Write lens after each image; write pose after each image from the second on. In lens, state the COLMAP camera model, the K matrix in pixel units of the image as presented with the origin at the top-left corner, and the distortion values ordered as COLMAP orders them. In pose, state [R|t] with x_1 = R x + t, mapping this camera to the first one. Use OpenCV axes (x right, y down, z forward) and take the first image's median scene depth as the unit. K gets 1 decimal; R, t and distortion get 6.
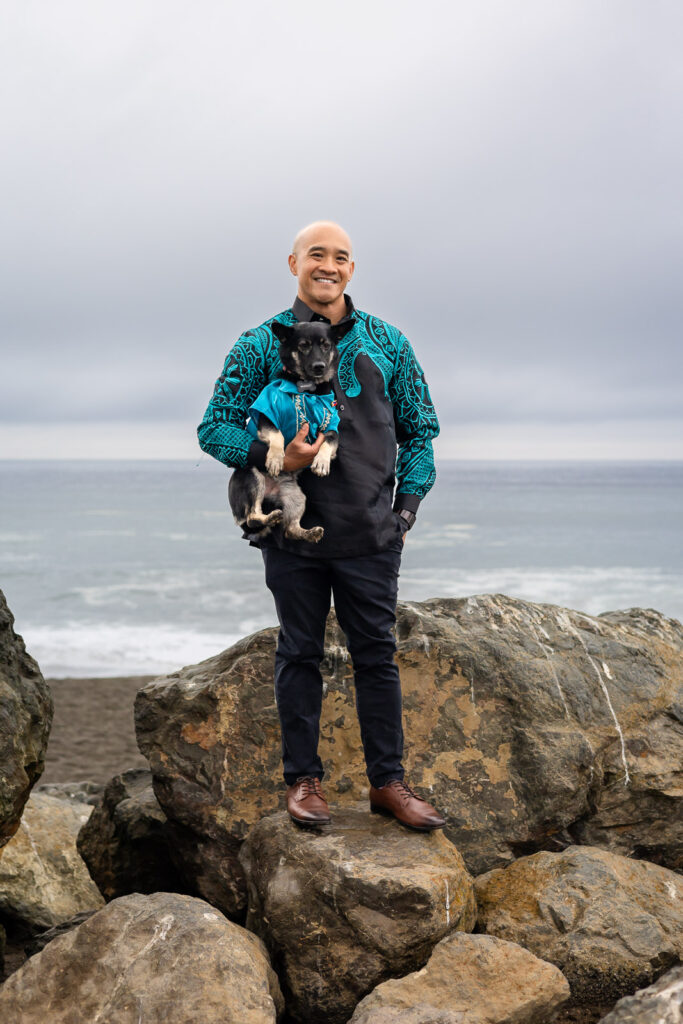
lens RADIAL K [[1561.1, 0, 341.4], [0, 1561.1, 515.2], [0, 0, 1]] dist [0.002907, -0.018488]
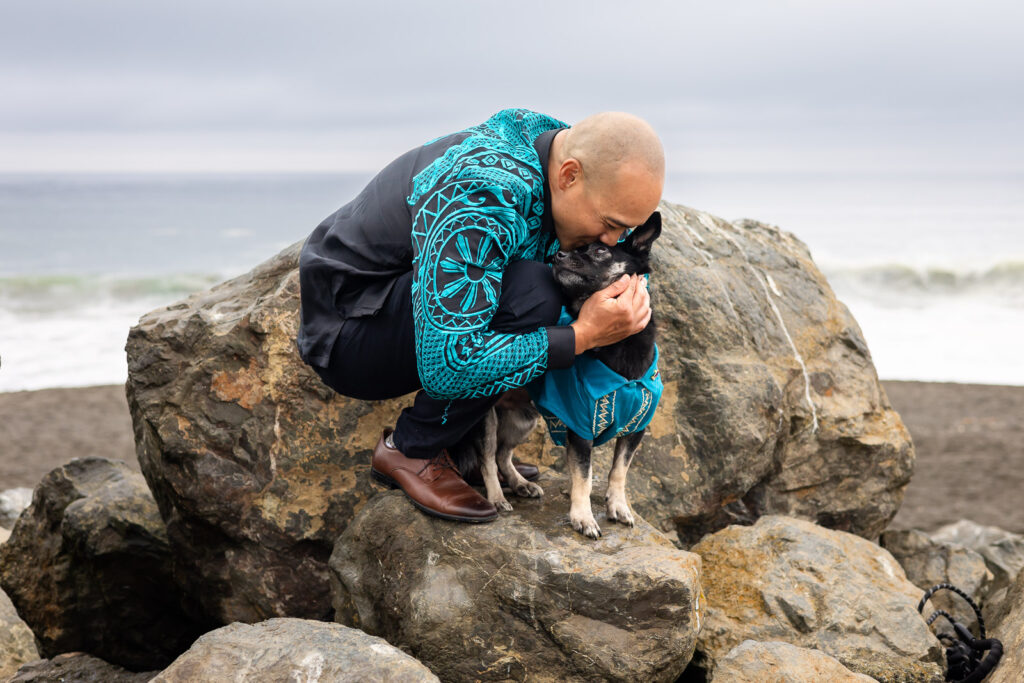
lens RADIAL K [[1561.1, 0, 504.3], [0, 1561.1, 349.7], [0, 0, 1]] dist [0.002907, -0.018488]
pose [[0.961739, -0.032142, 0.272075, -0.162331], [0.013157, 0.997367, 0.071319, 0.078237], [-0.273651, -0.065010, 0.959630, 0.328611]]
